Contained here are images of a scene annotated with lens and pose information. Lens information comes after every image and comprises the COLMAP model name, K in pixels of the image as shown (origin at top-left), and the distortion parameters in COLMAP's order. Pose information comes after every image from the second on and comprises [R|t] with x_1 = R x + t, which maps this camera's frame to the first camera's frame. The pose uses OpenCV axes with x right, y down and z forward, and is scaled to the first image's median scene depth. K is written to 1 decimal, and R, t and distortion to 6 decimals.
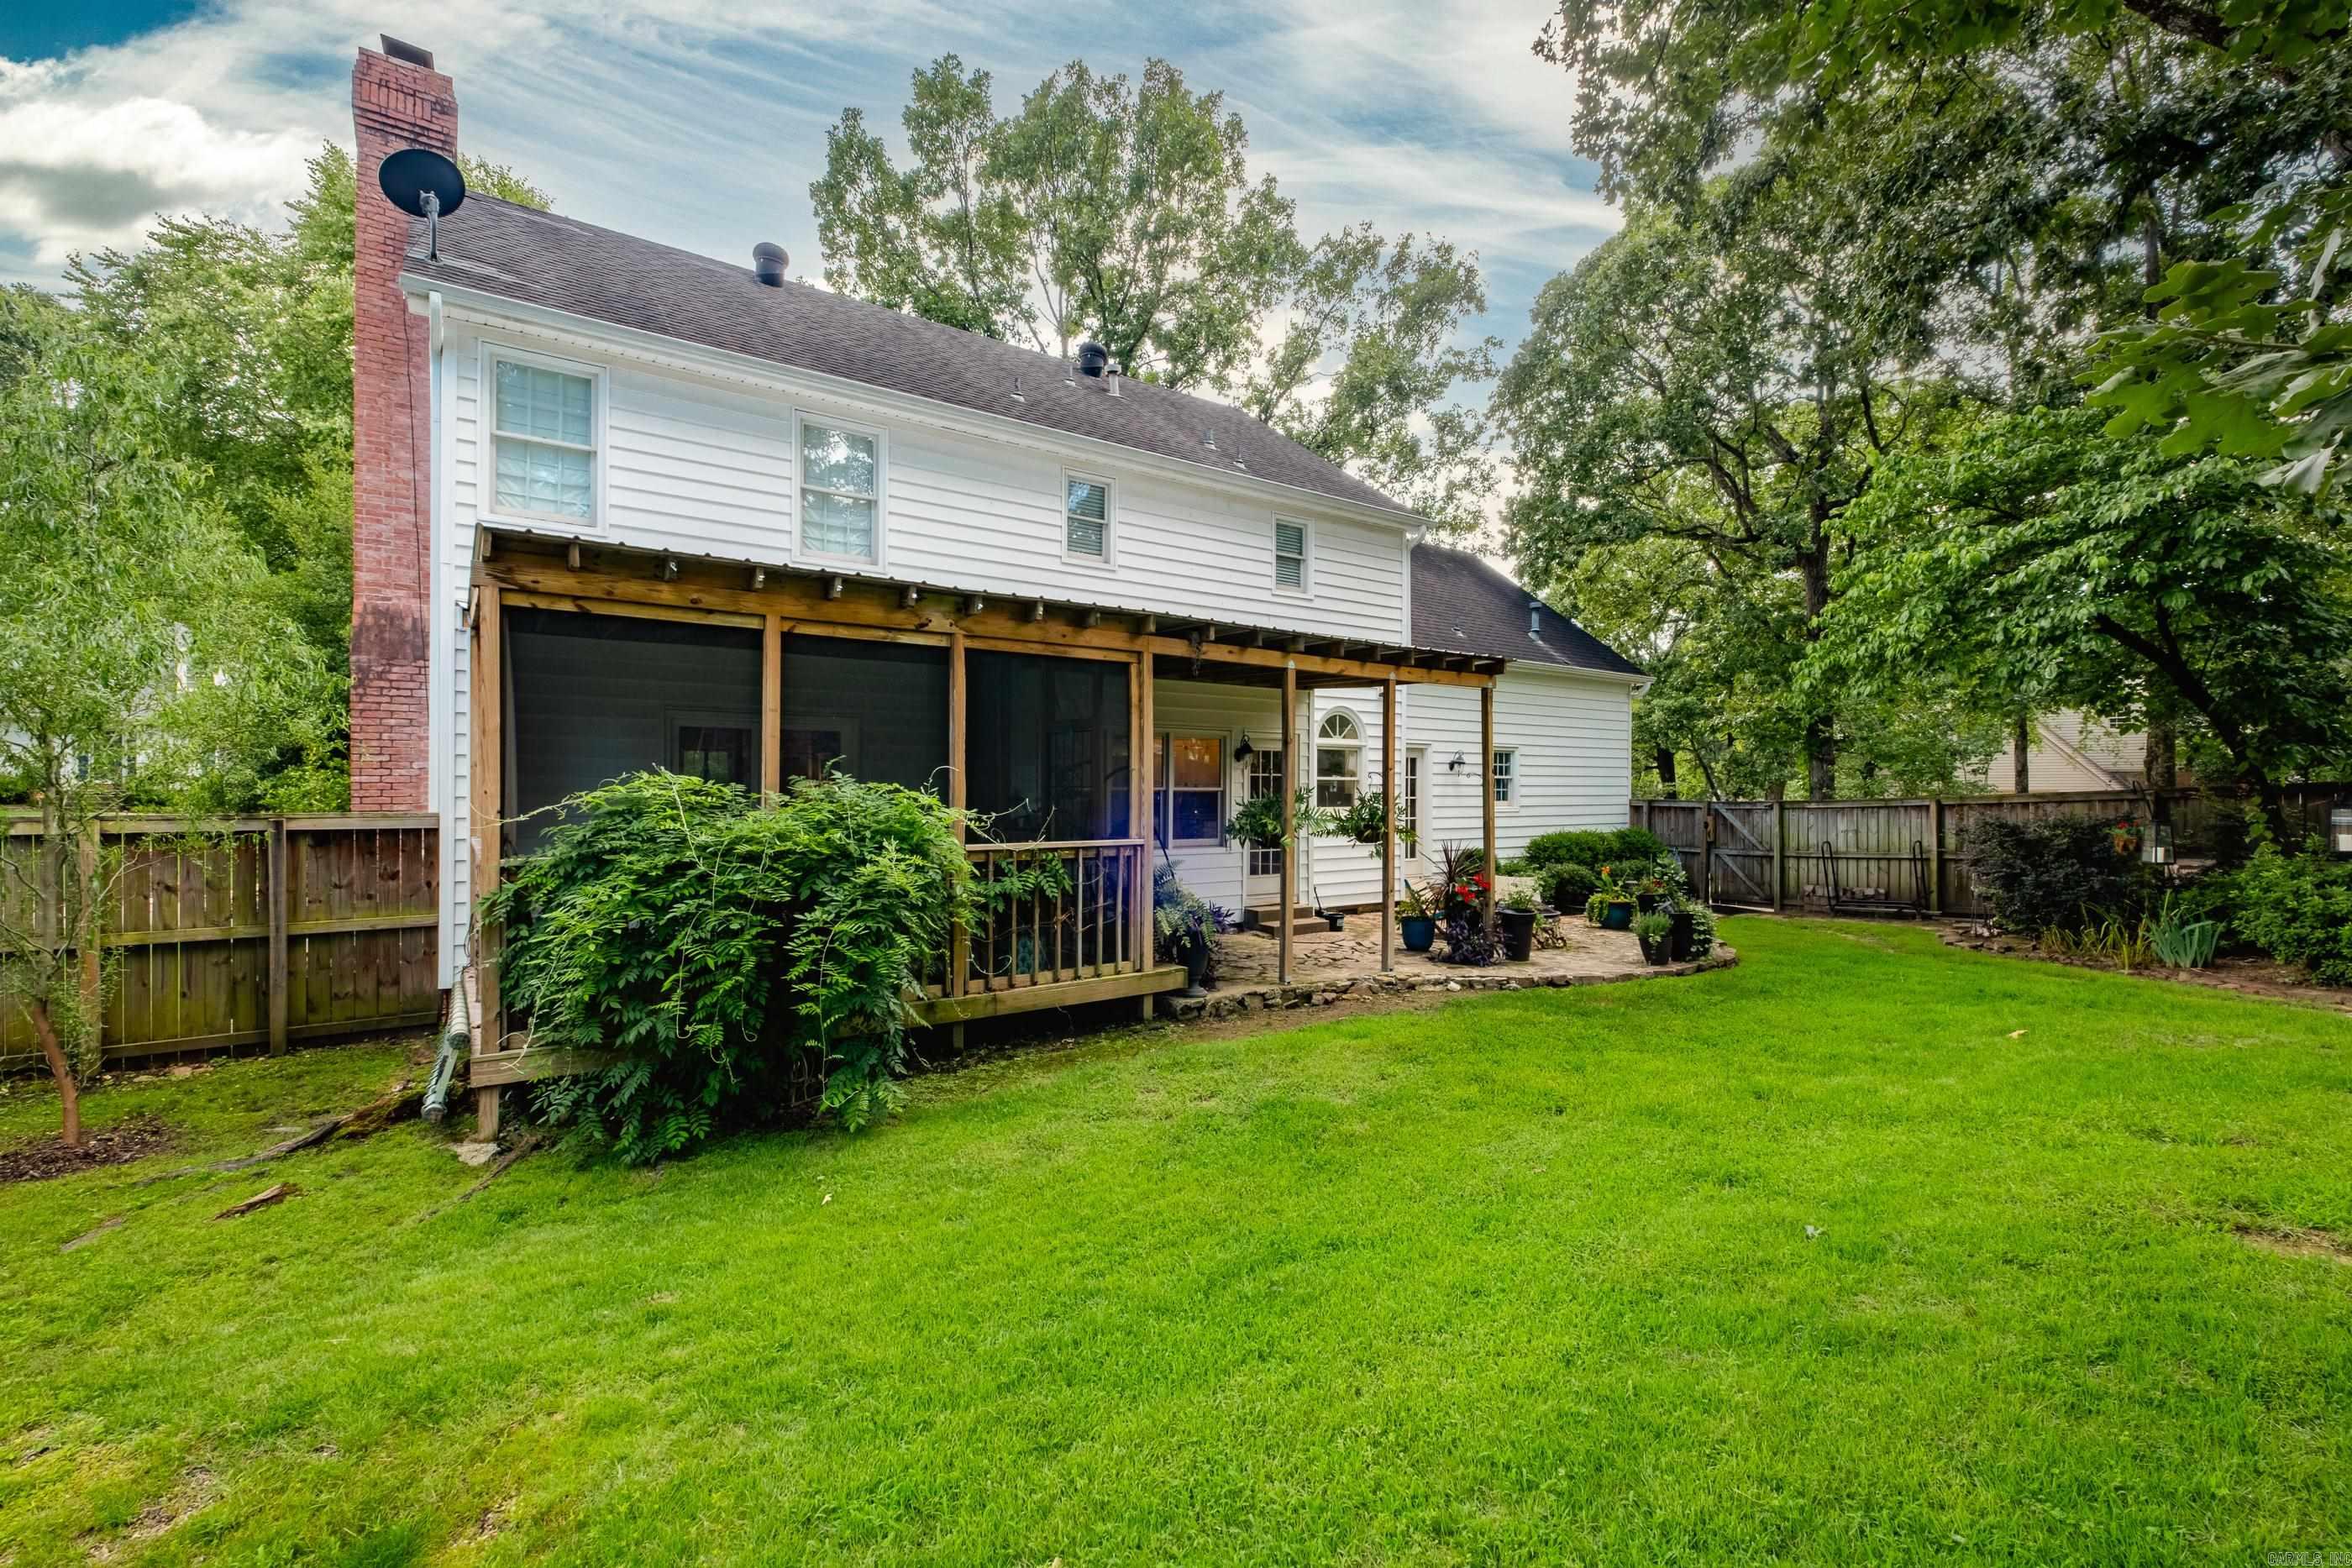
lens RADIAL K [[1010.8, 0, 1178.6], [0, 1010.8, 788.1], [0, 0, 1]] dist [0.001038, -0.000900]
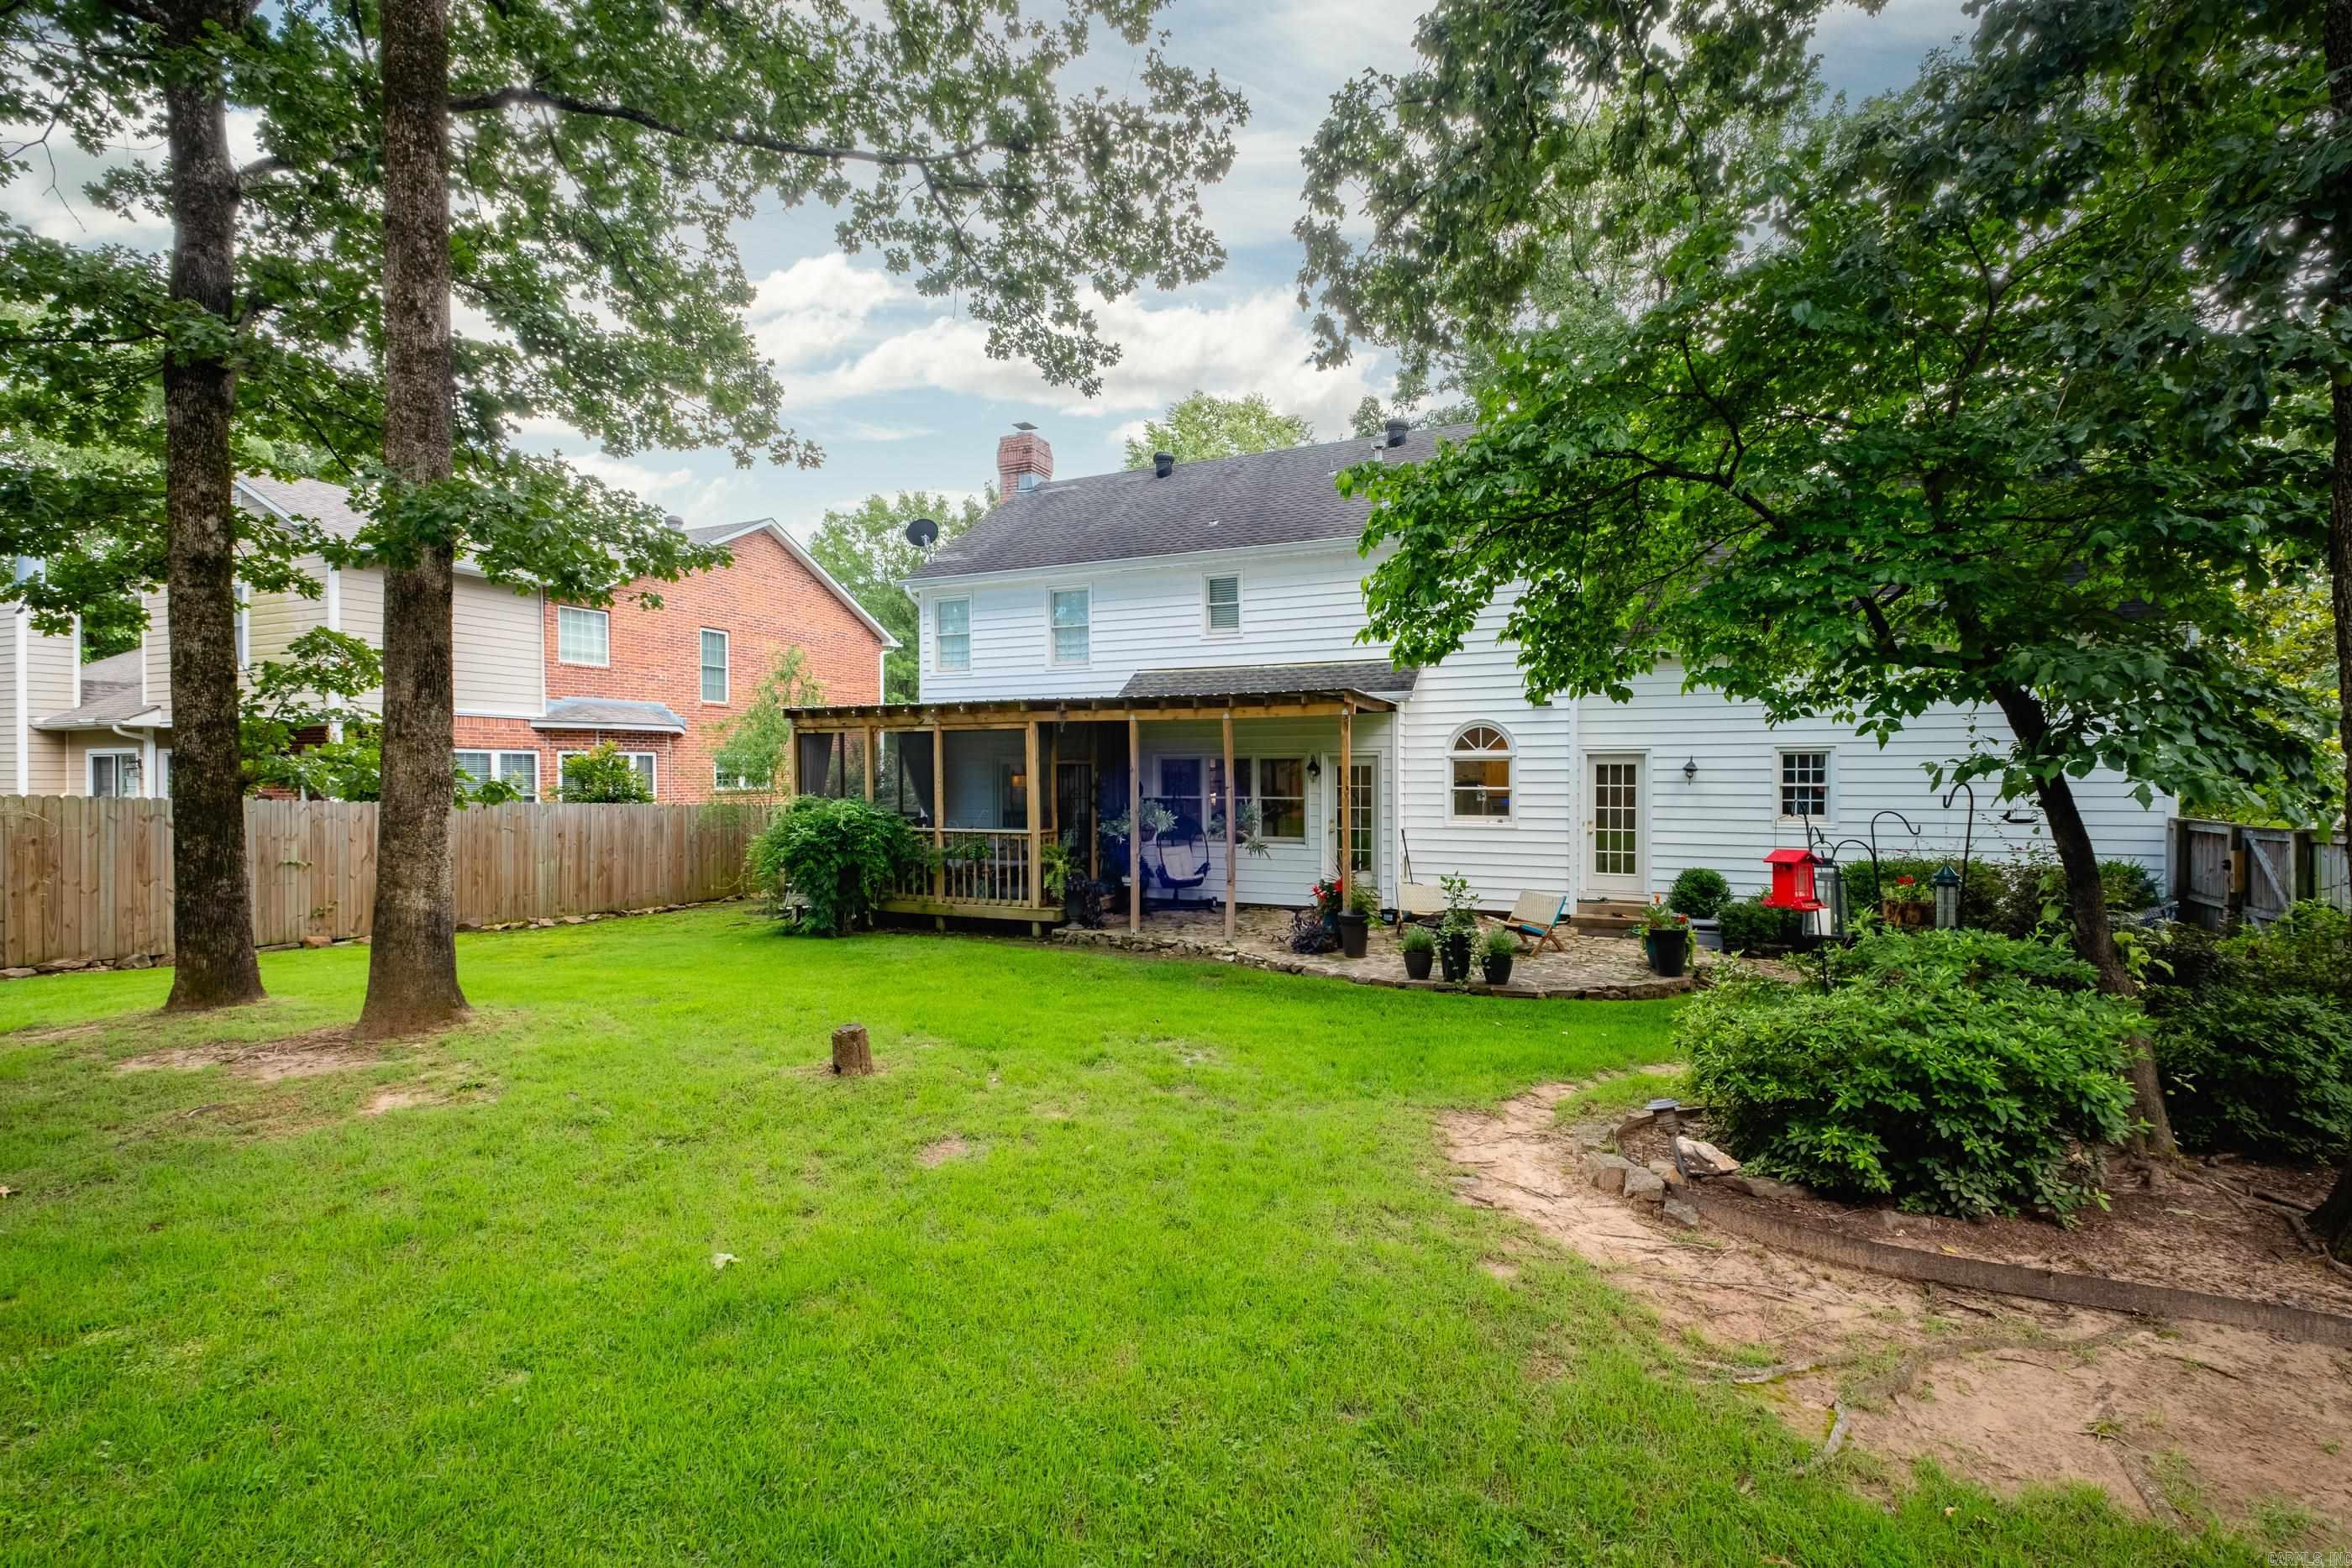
lens RADIAL K [[1010.8, 0, 1178.6], [0, 1010.8, 788.1], [0, 0, 1]] dist [0.001038, -0.000900]
pose [[0.506109, 0.011759, -0.862389, 1.543112], [0.006305, 0.999830, 0.017333, -0.050722], [0.862446, -0.014209, 0.505949, 0.333426]]
